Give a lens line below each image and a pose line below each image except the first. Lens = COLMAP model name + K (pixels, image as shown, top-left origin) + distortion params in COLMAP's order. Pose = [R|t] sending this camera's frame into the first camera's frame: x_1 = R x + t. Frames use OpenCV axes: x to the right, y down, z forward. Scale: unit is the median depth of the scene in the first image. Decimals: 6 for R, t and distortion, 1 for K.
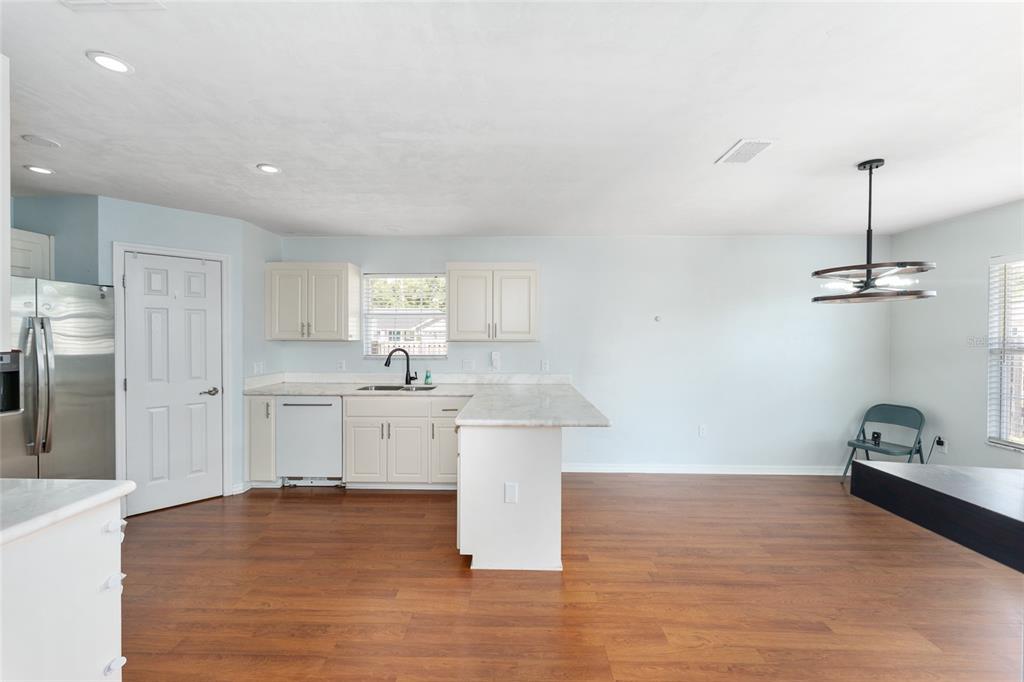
lens RADIAL K [[408.8, 0, 512.0], [0, 408.8, 341.0], [0, 0, 1]] dist [-0.001211, -0.000013]
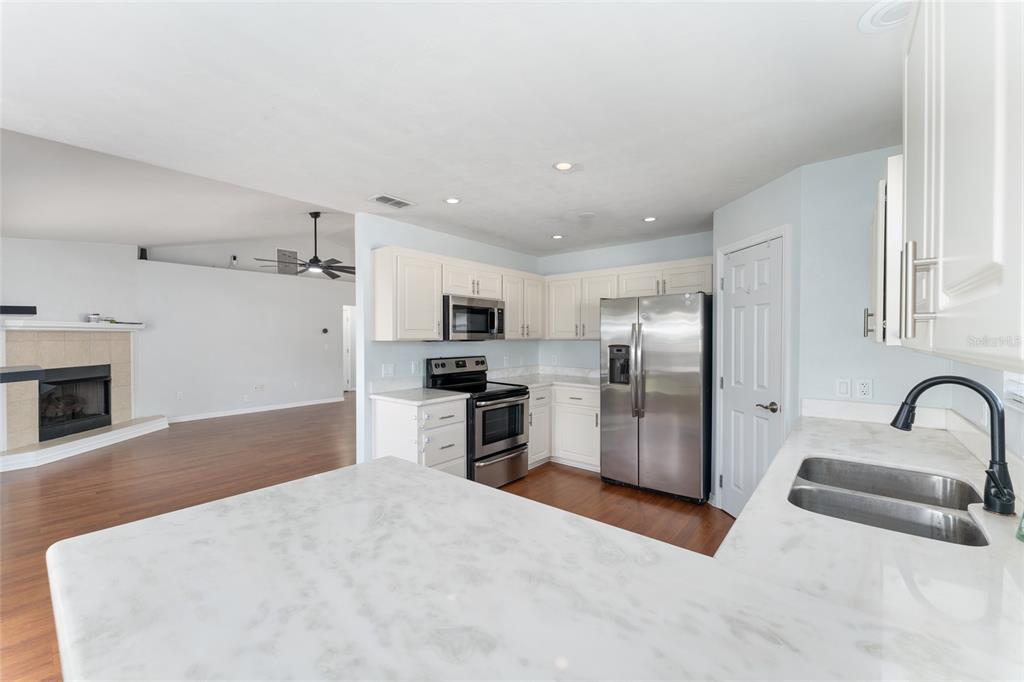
lens RADIAL K [[408.8, 0, 512.0], [0, 408.8, 341.0], [0, 0, 1]] dist [-0.001211, -0.000013]
pose [[-0.618565, 0.002972, -0.785728, 0.181226], [-0.013552, 0.999804, 0.014451, -0.007515], [0.785616, 0.019587, -0.618404, 1.056714]]
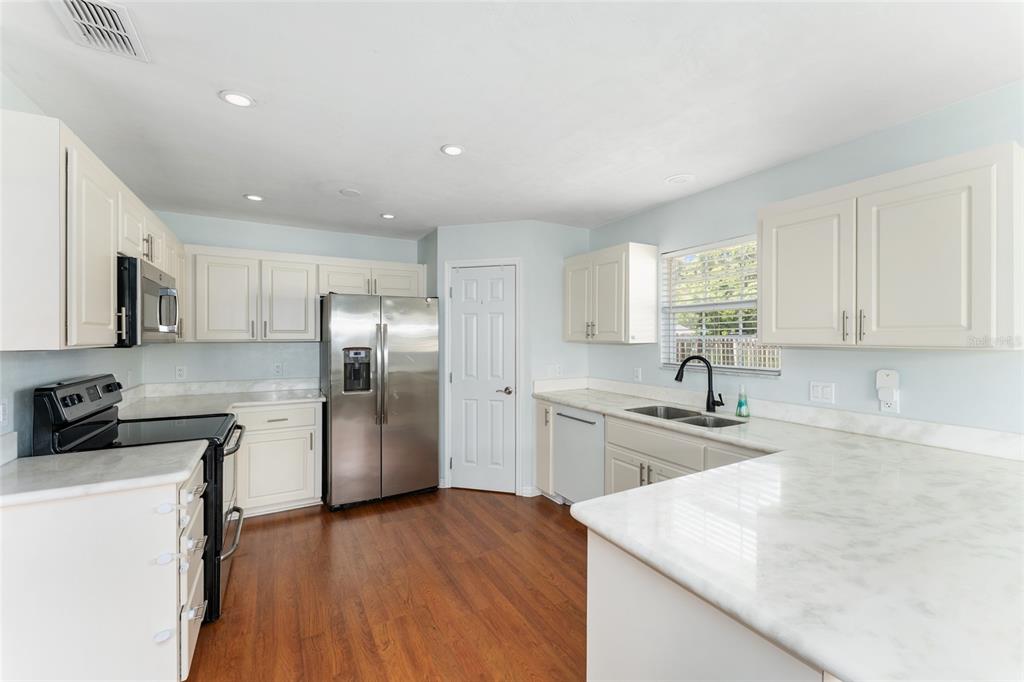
lens RADIAL K [[413.8, 0, 511.1], [0, 413.8, 339.6], [0, 0, 1]] dist [-0.002493, -0.000658]
pose [[0.516069, 0.002941, -0.856542, 0.169168], [-0.009371, 0.999954, -0.002213, -0.004544], [0.856496, 0.009169, 0.516073, 0.448821]]
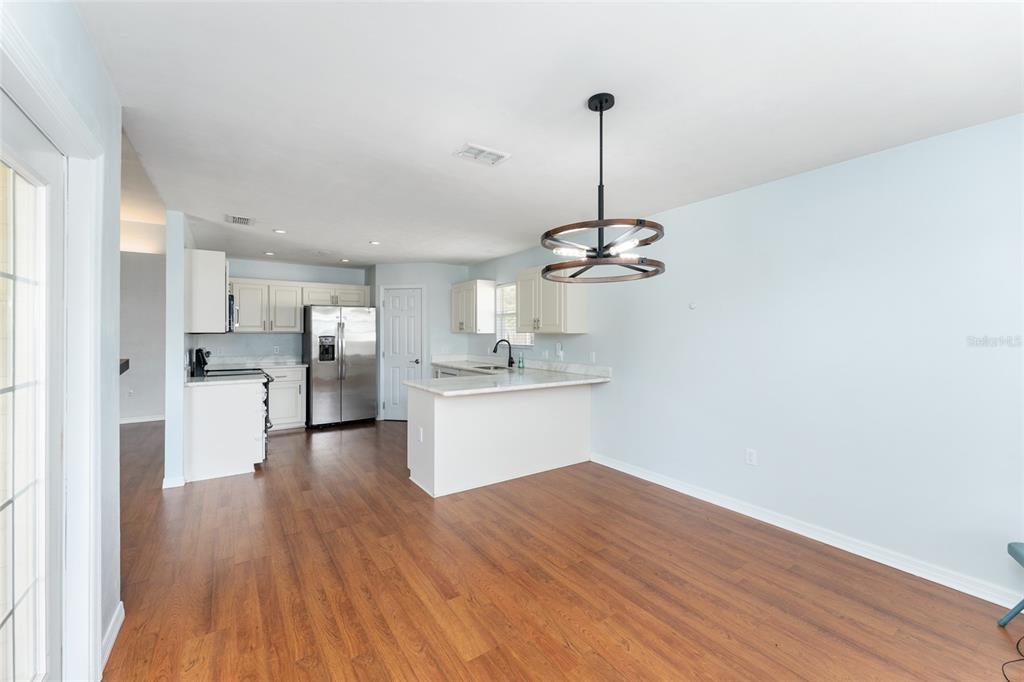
lens RADIAL K [[413.6, 0, 514.4], [0, 413.6, 335.6], [0, 0, 1]] dist [-0.001209, -0.000256]
pose [[0.588398, 0.001448, -0.808570, 0.953488], [-0.008021, 0.999960, -0.004047, 0.013304], [0.808531, 0.008866, 0.588386, 0.269807]]
